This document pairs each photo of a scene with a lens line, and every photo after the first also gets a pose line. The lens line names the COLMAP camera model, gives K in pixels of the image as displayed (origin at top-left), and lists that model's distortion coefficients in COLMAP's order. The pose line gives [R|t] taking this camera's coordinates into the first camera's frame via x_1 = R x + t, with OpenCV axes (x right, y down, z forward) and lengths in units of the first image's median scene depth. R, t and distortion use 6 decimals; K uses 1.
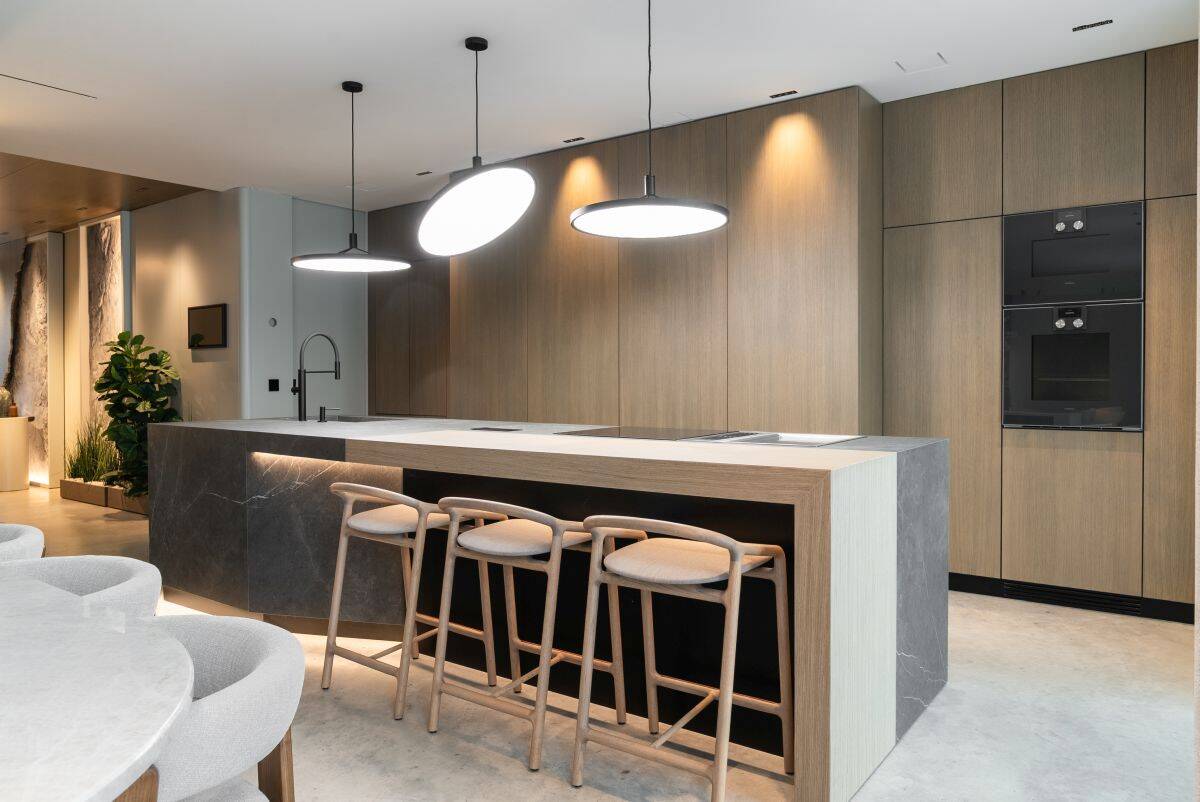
lens RADIAL K [[847.9, 0, 598.6], [0, 847.9, 402.9], [0, 0, 1]] dist [-0.009605, -0.000714]
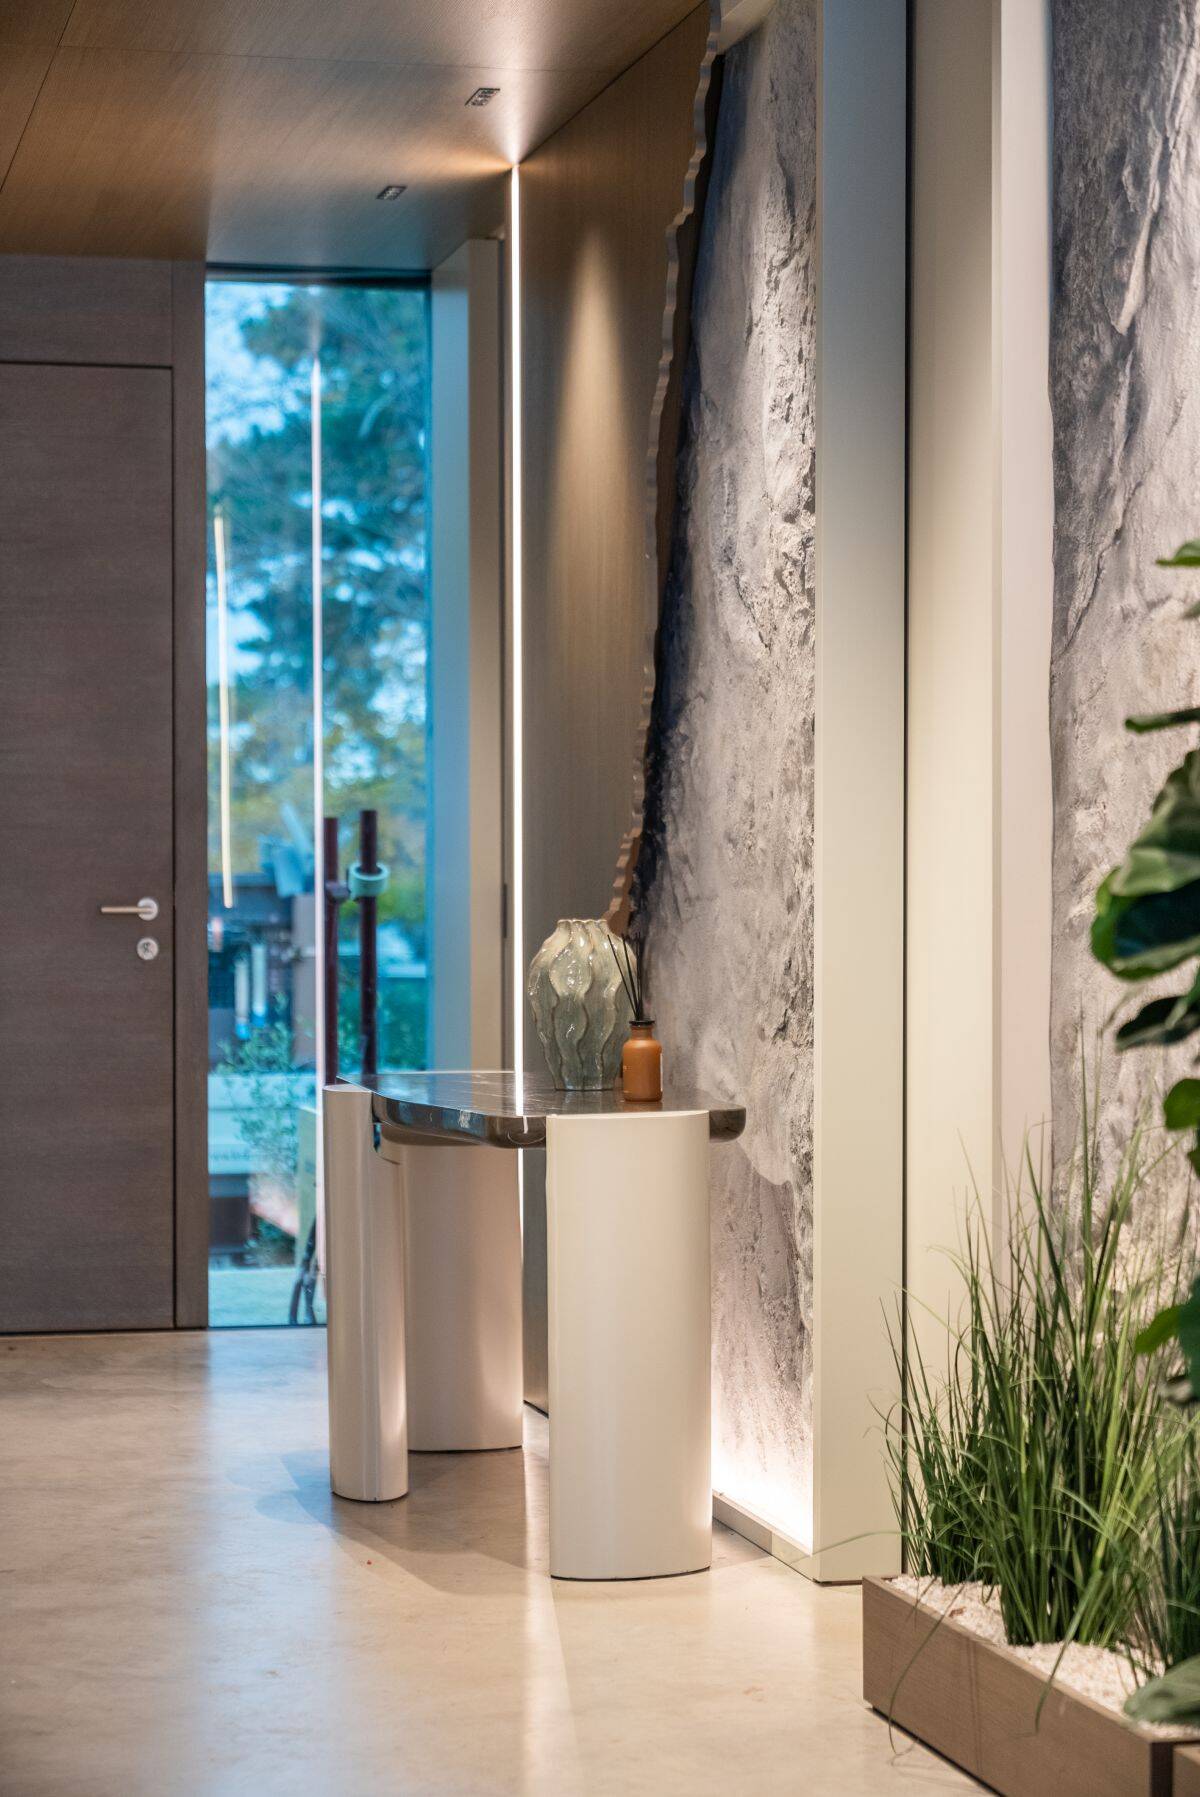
lens RADIAL K [[3609.4, 0, 599.6], [0, 3609.4, 900.4], [0, 0, 1]] dist [-0.043308, 0.000000]
pose [[0.785269, -0.001813, -0.619152, -0.276637], [-0.013467, 0.999709, -0.020008, -0.009037], [0.619008, 0.024050, 0.785017, 0.459971]]
